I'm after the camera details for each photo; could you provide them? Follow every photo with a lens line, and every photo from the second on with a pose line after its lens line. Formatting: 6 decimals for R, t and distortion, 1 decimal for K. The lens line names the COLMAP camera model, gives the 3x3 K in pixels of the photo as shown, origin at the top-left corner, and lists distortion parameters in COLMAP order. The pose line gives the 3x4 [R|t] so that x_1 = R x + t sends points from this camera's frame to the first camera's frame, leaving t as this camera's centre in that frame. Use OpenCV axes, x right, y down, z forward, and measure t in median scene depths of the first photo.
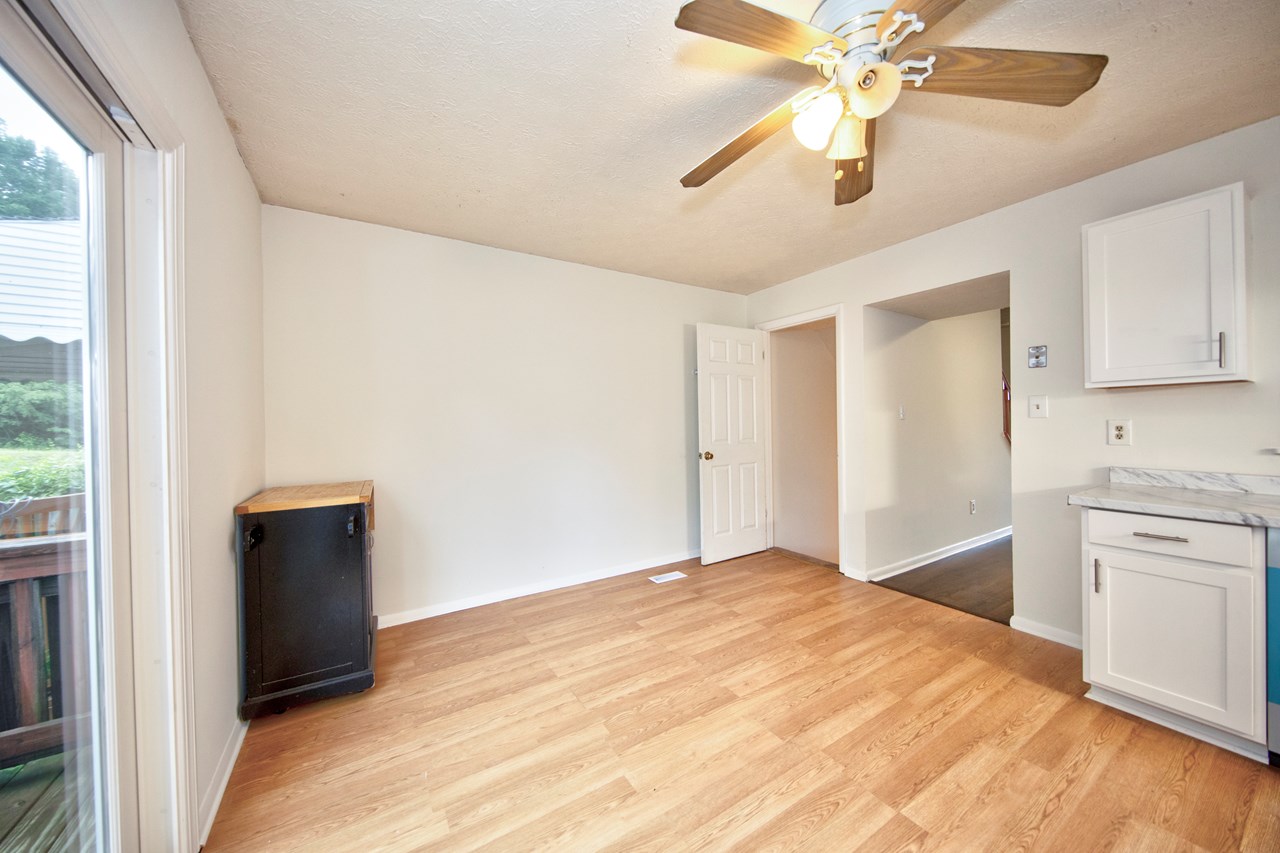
lens RADIAL K [[443.6, 0, 634.4], [0, 443.6, 423.7], [0, 0, 1]] dist [0.000027, -0.000101]
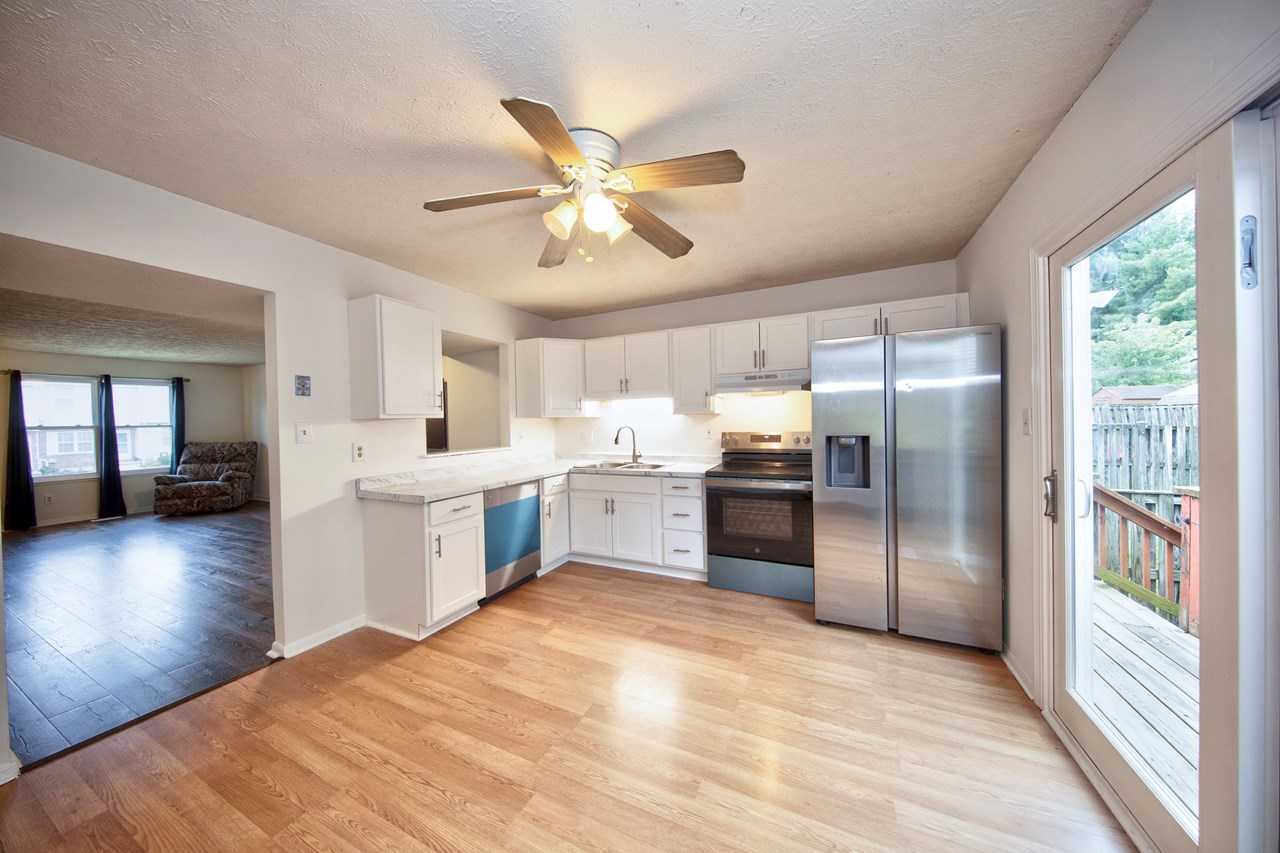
lens RADIAL K [[412.7, 0, 636.5], [0, 412.7, 423.2], [0, 0, 1]] dist [-0.001186, -0.000153]
pose [[-0.534259, 0.019011, 0.845107, -0.437812], [0.035431, 0.999372, -0.000083, -0.040622], [-0.844578, 0.029899, -0.534597, 1.061741]]
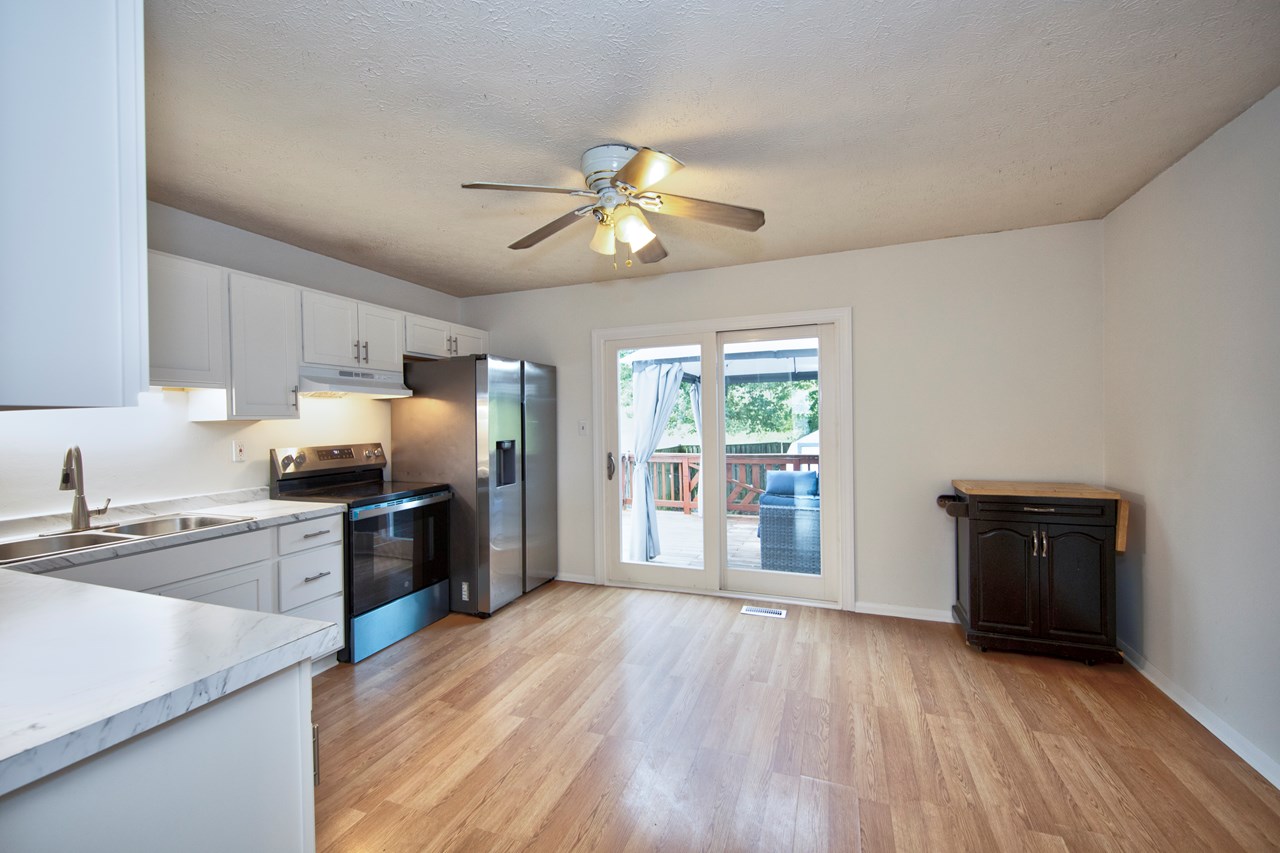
lens RADIAL K [[526.0, 0, 640.0], [0, 526.0, 426.5], [0, 0, 1]] dist [0.000823, 0.000000]
pose [[-0.789903, 0.035933, -0.612178, 1.005905], [0.023320, 0.999320, 0.028566, -0.071287], [0.612788, 0.008288, -0.790204, 1.600338]]
